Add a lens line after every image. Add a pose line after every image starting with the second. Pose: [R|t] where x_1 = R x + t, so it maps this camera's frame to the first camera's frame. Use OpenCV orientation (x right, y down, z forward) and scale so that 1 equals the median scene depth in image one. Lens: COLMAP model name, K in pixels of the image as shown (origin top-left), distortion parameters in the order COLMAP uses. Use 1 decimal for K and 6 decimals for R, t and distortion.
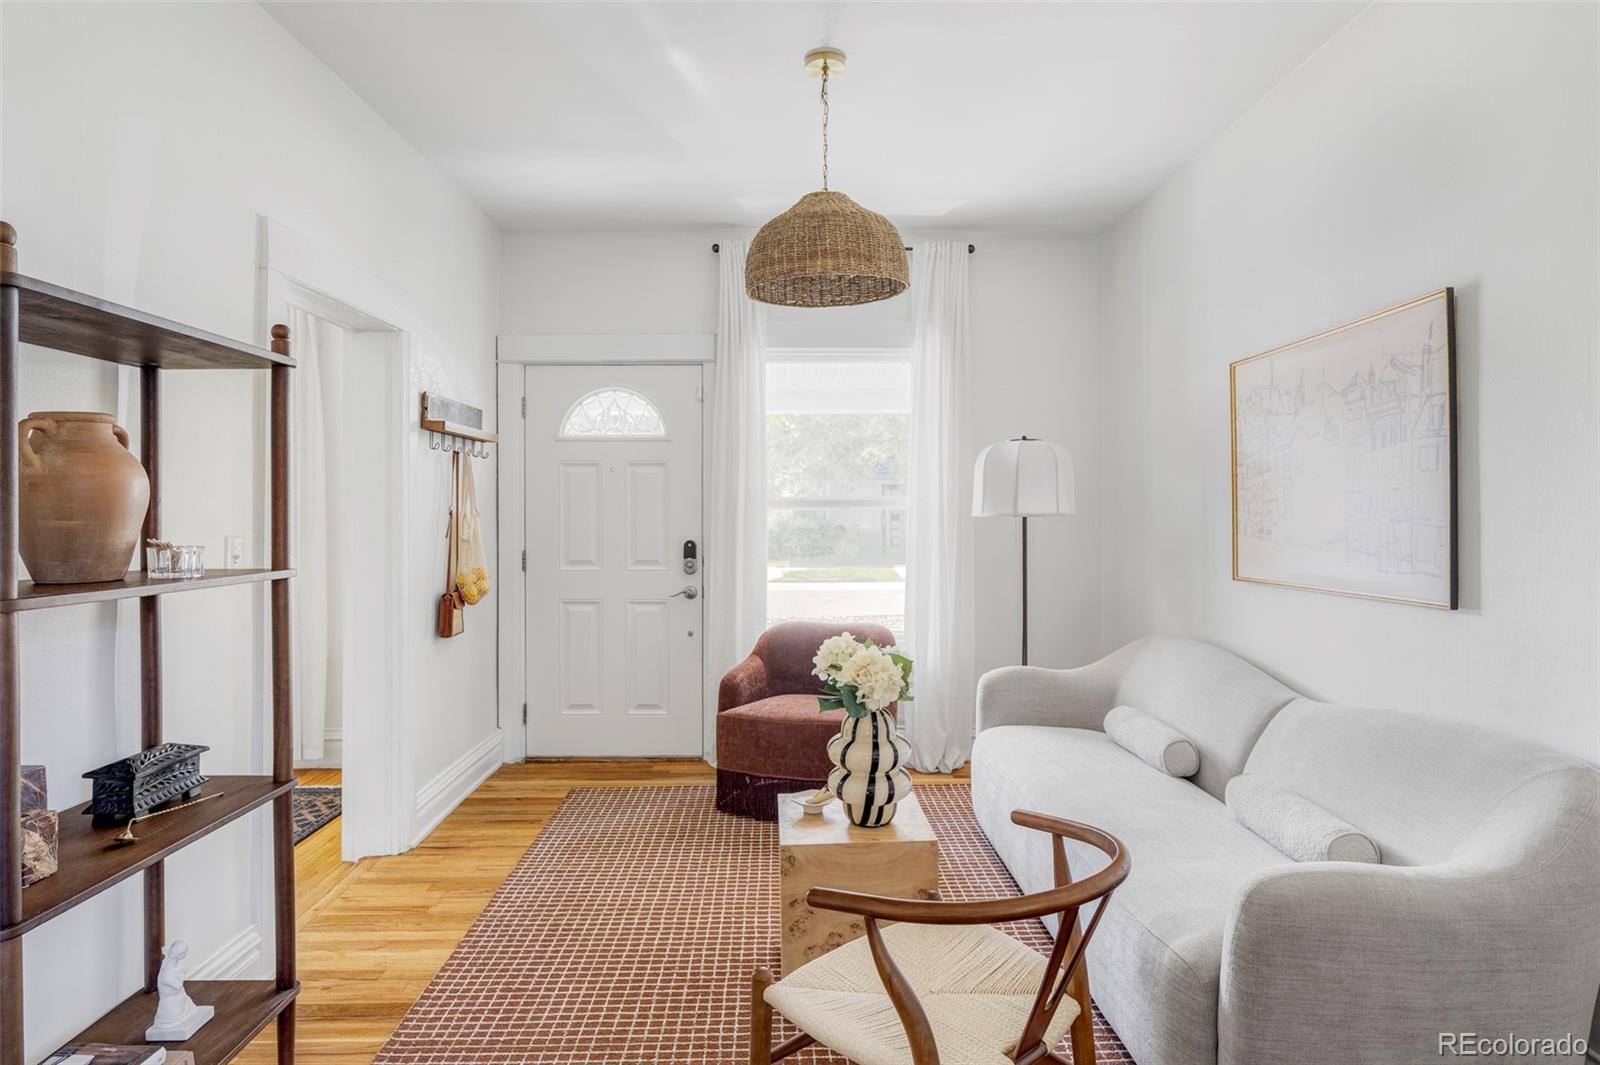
lens RADIAL K [[890.9, 0, 798.6], [0, 890.9, 523.7], [0, 0, 1]] dist [-0.004488, 0.006430]
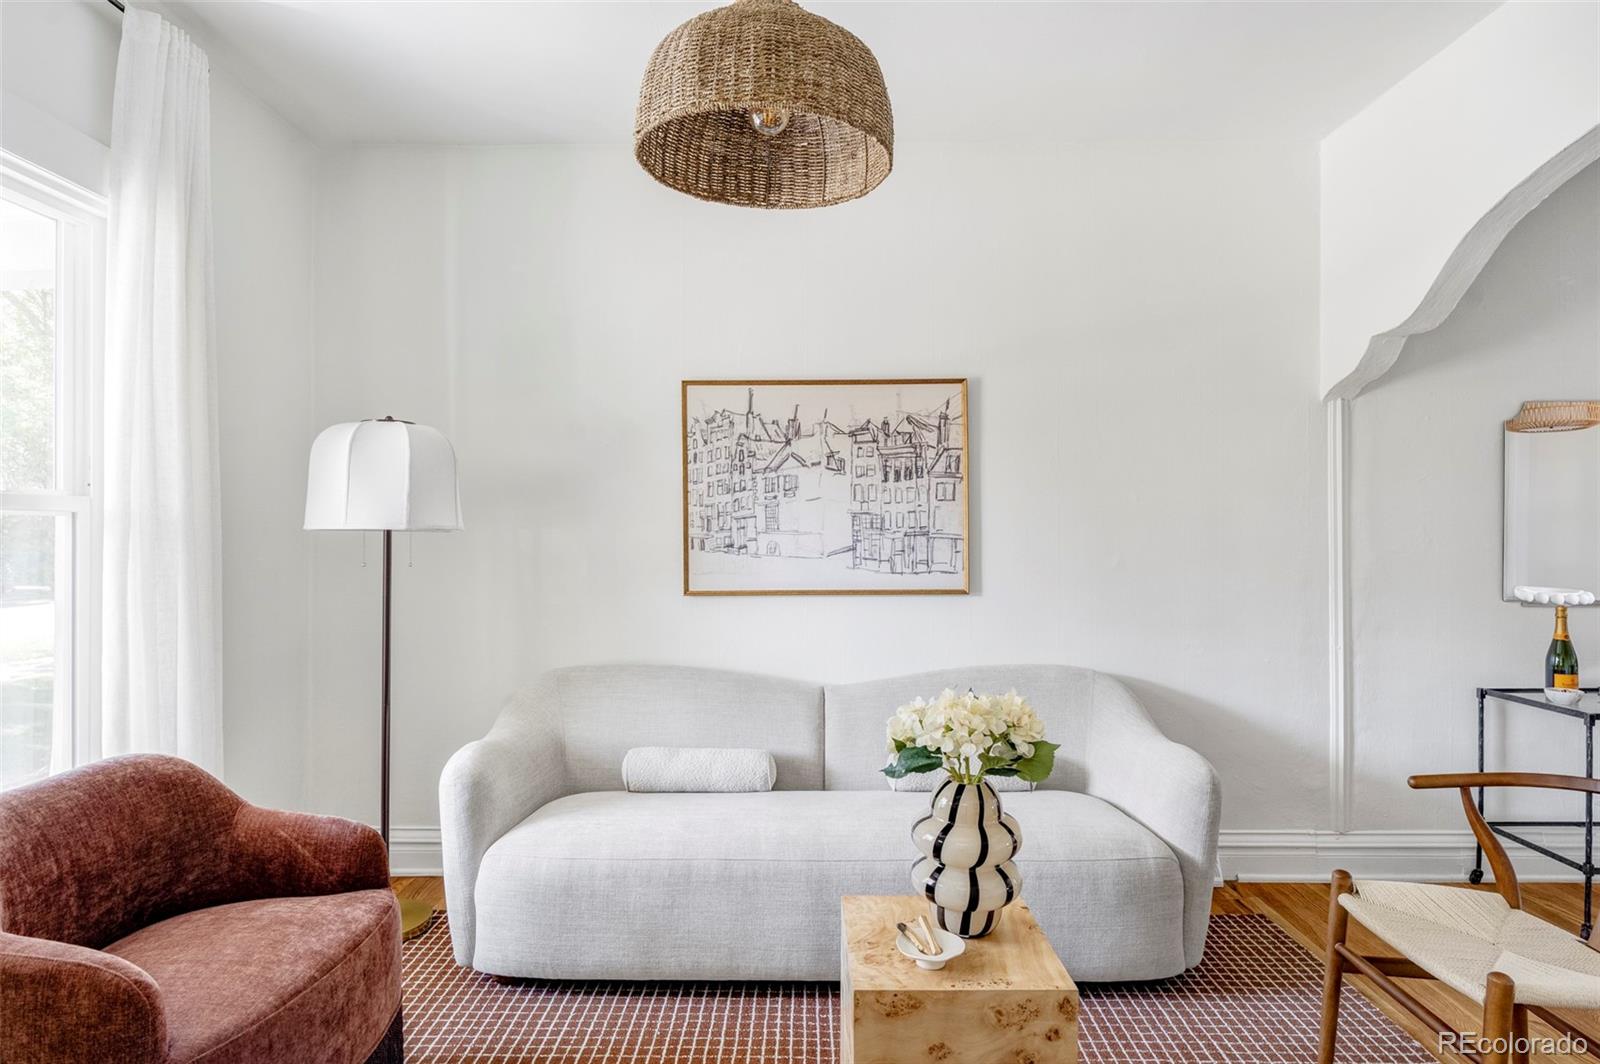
lens RADIAL K [[890.9, 0, 798.9], [0, 890.9, 530.5], [0, 0, 1]] dist [-0.004488, 0.006430]
pose [[0.031267, -0.001745, 0.999510, -0.635849], [0.009737, 0.999952, 0.001441, -0.012759], [-0.999464, 0.009687, 0.031282, 1.018169]]
